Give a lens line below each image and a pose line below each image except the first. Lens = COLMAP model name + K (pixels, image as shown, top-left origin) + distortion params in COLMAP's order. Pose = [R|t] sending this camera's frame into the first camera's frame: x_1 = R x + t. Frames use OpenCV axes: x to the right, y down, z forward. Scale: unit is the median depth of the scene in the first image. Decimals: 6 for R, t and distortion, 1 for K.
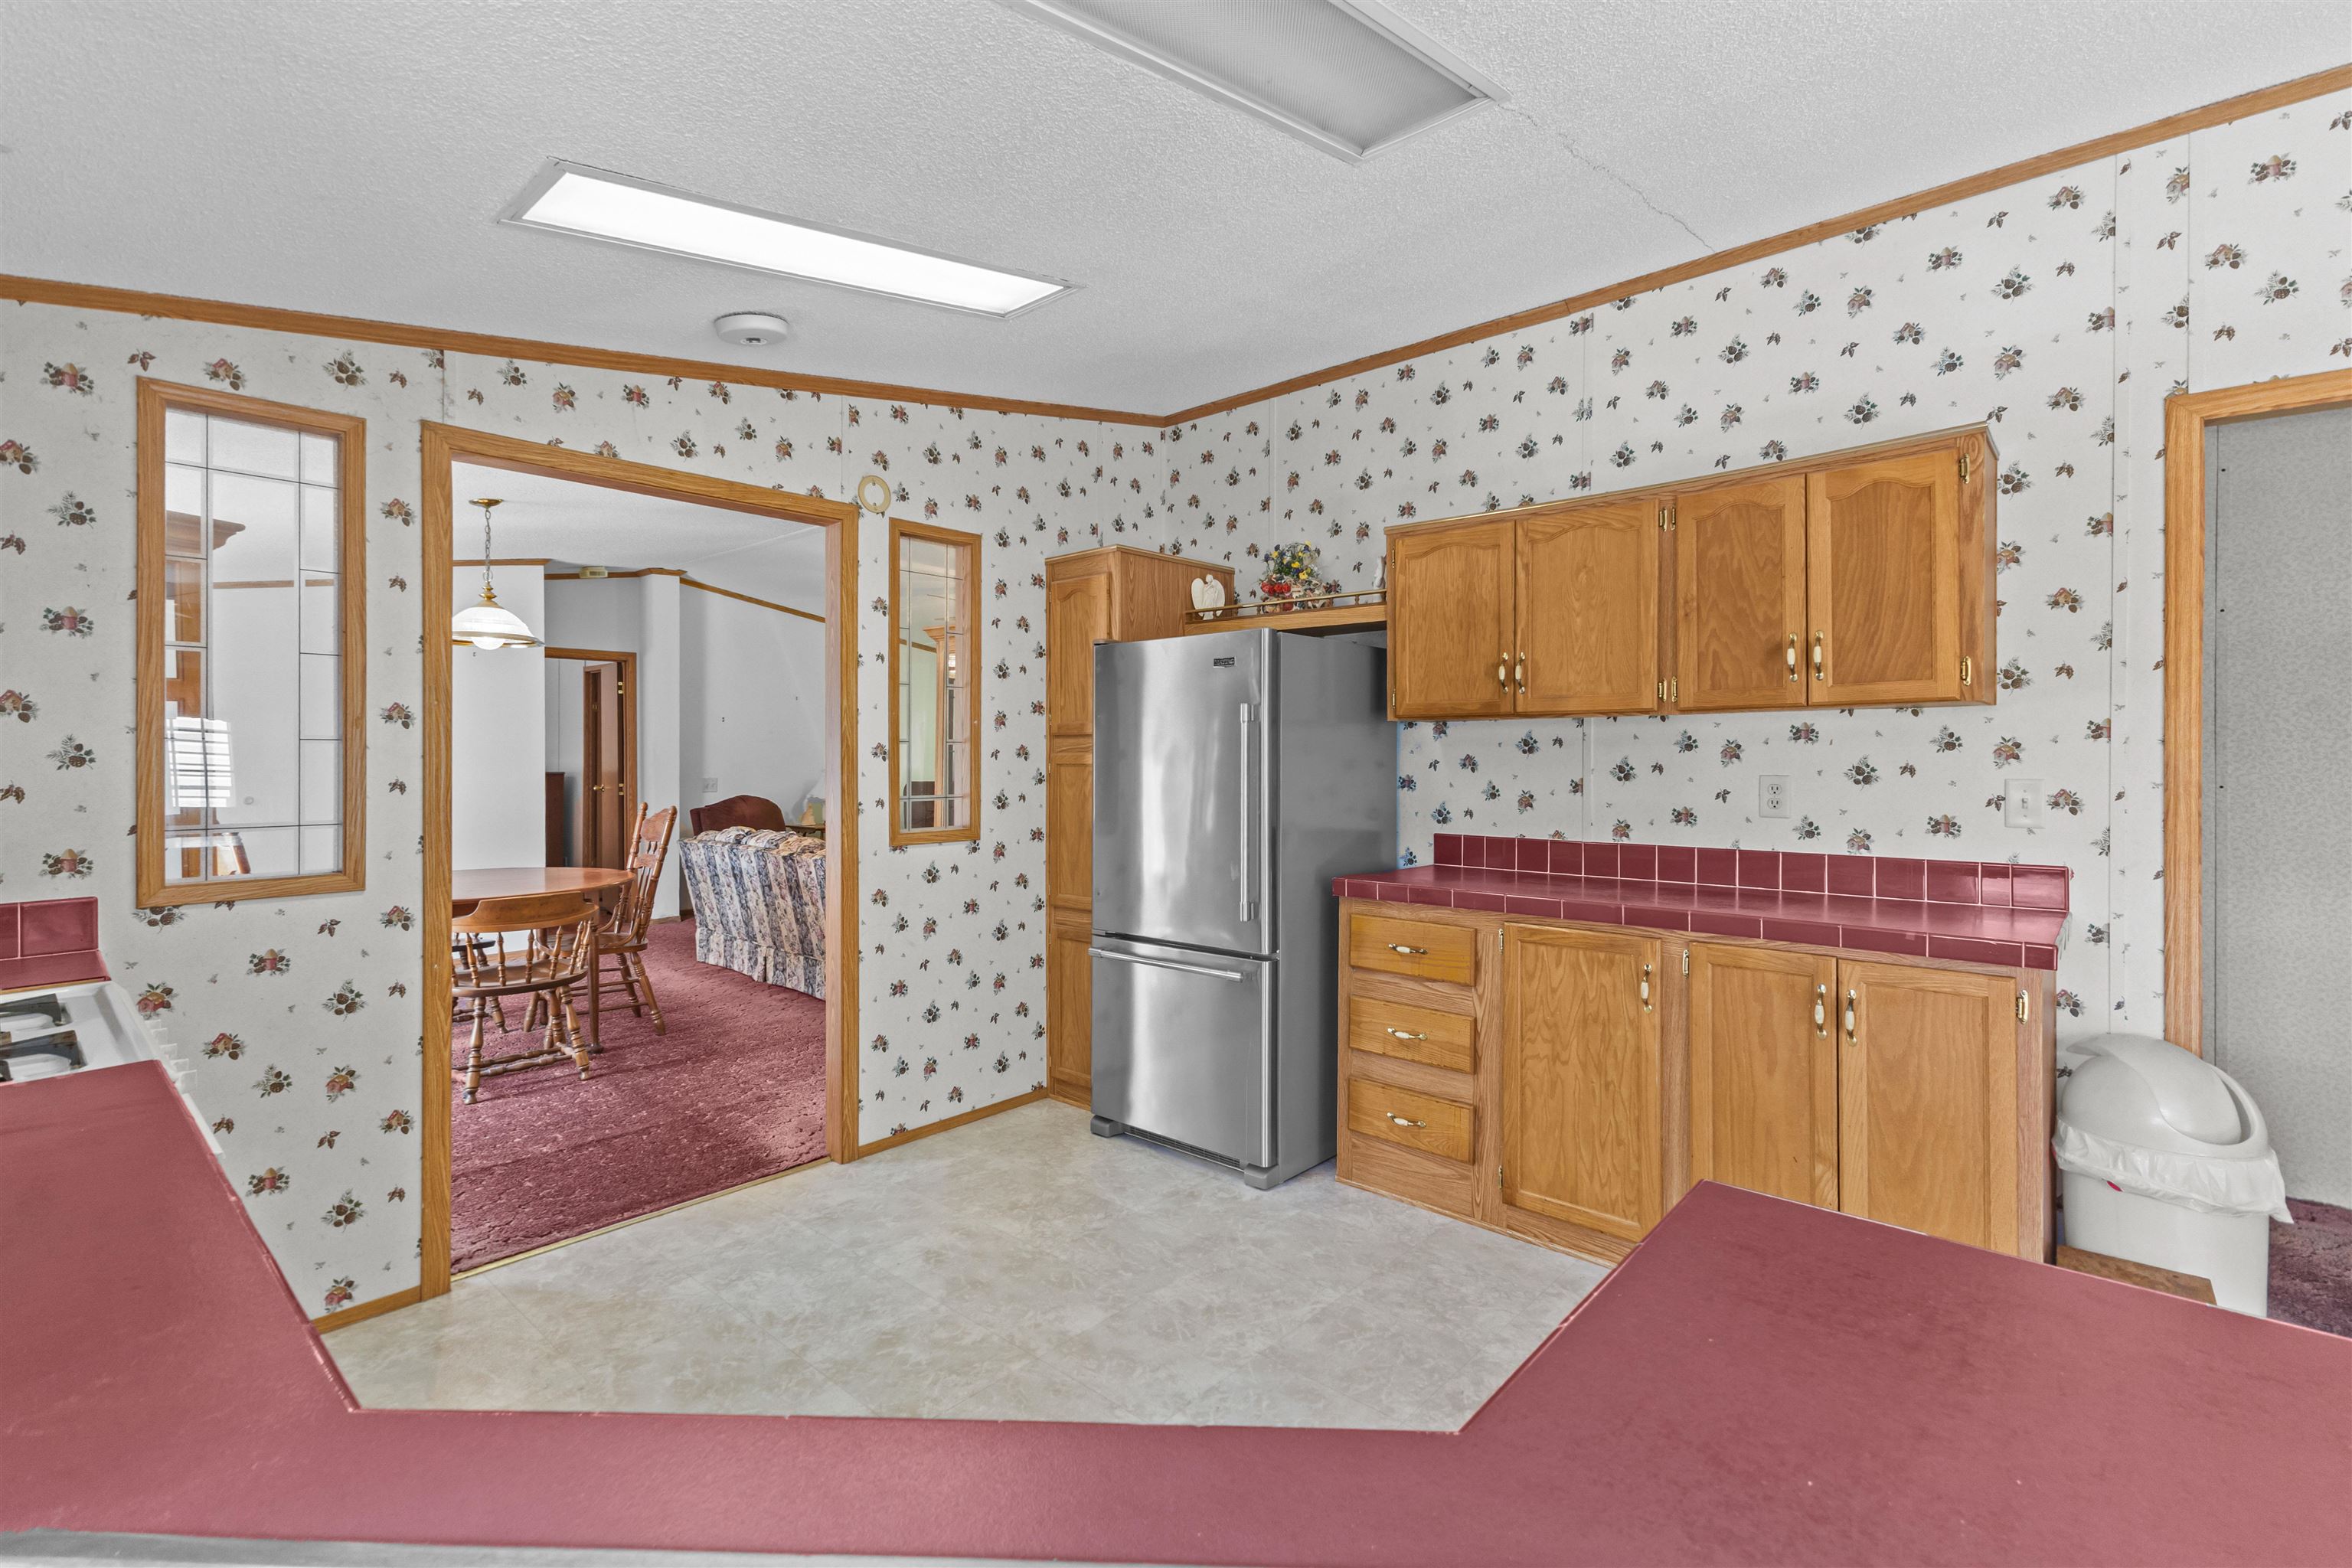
lens RADIAL K [[1027.7, 0, 1175.9], [0, 1027.7, 764.2], [0, 0, 1]] dist [0.000826, 0.000072]
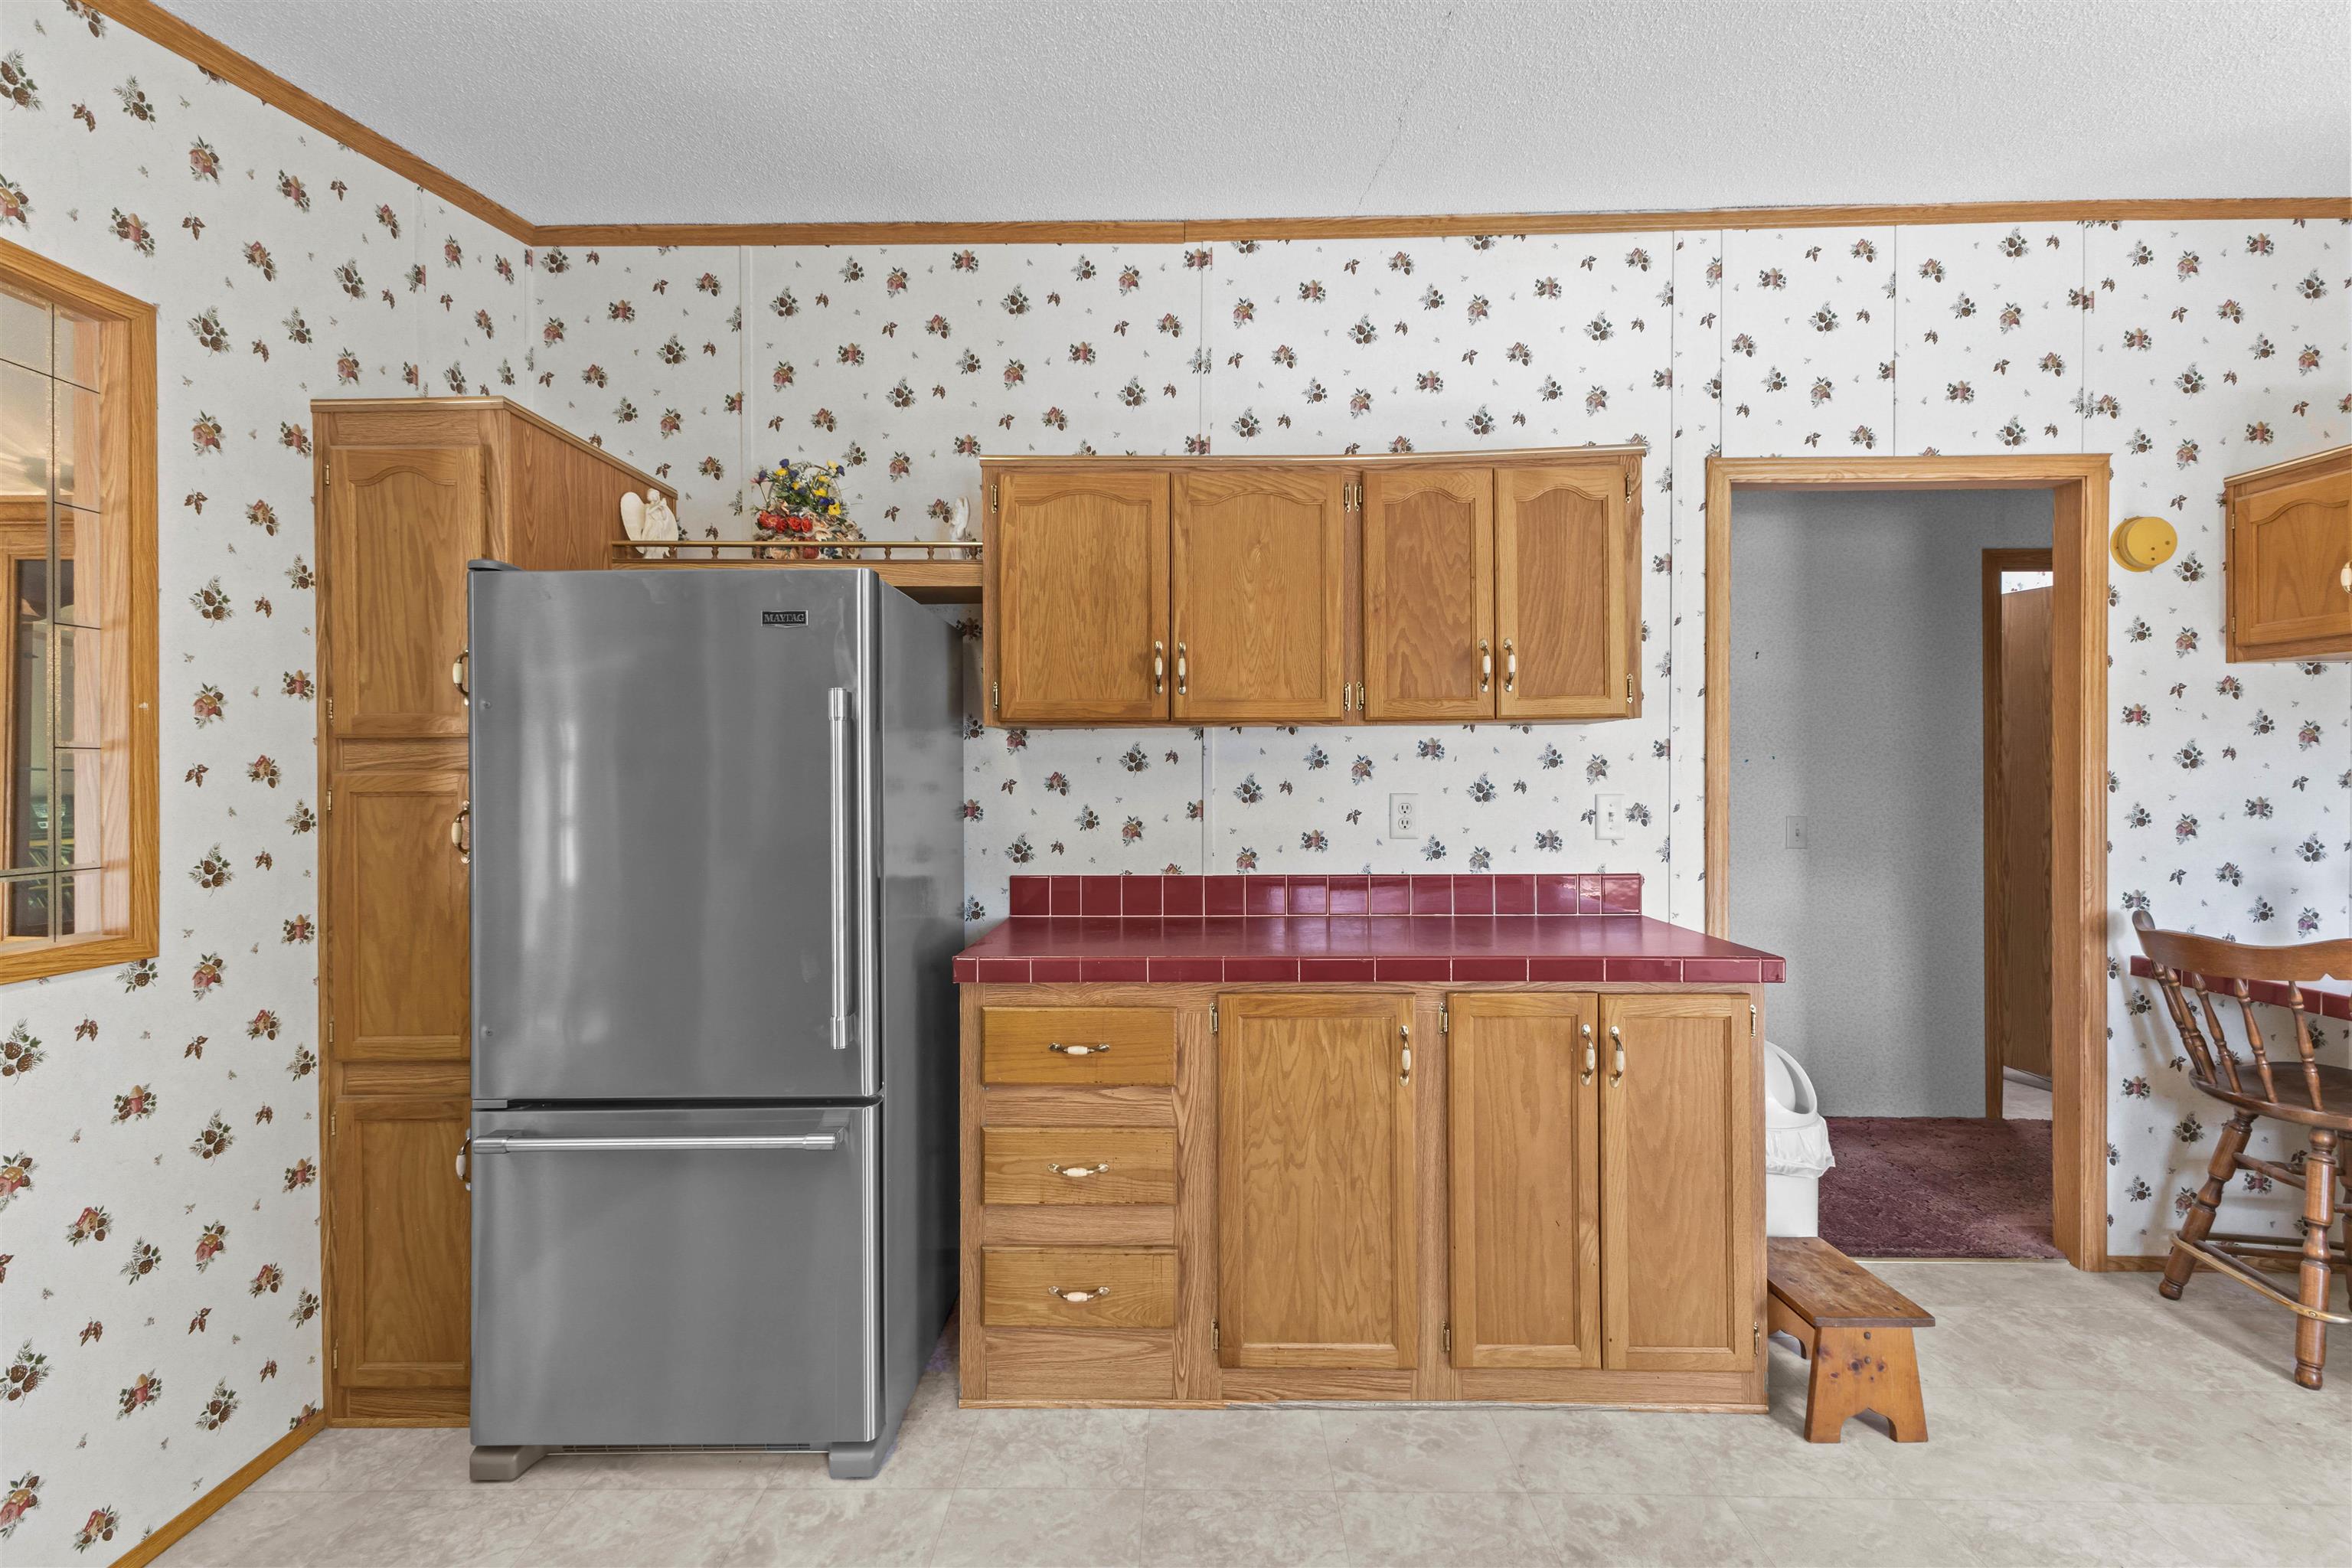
lens RADIAL K [[1003.9, 0, 1176.3], [0, 1003.9, 780.9], [0, 0, 1]] dist [0.008408, -0.002051]
pose [[0.759670, -0.007966, 0.650260, -0.165049], [0.008876, 0.999959, 0.001881, -0.004141], [-0.650248, 0.004343, 0.759710, 0.416726]]
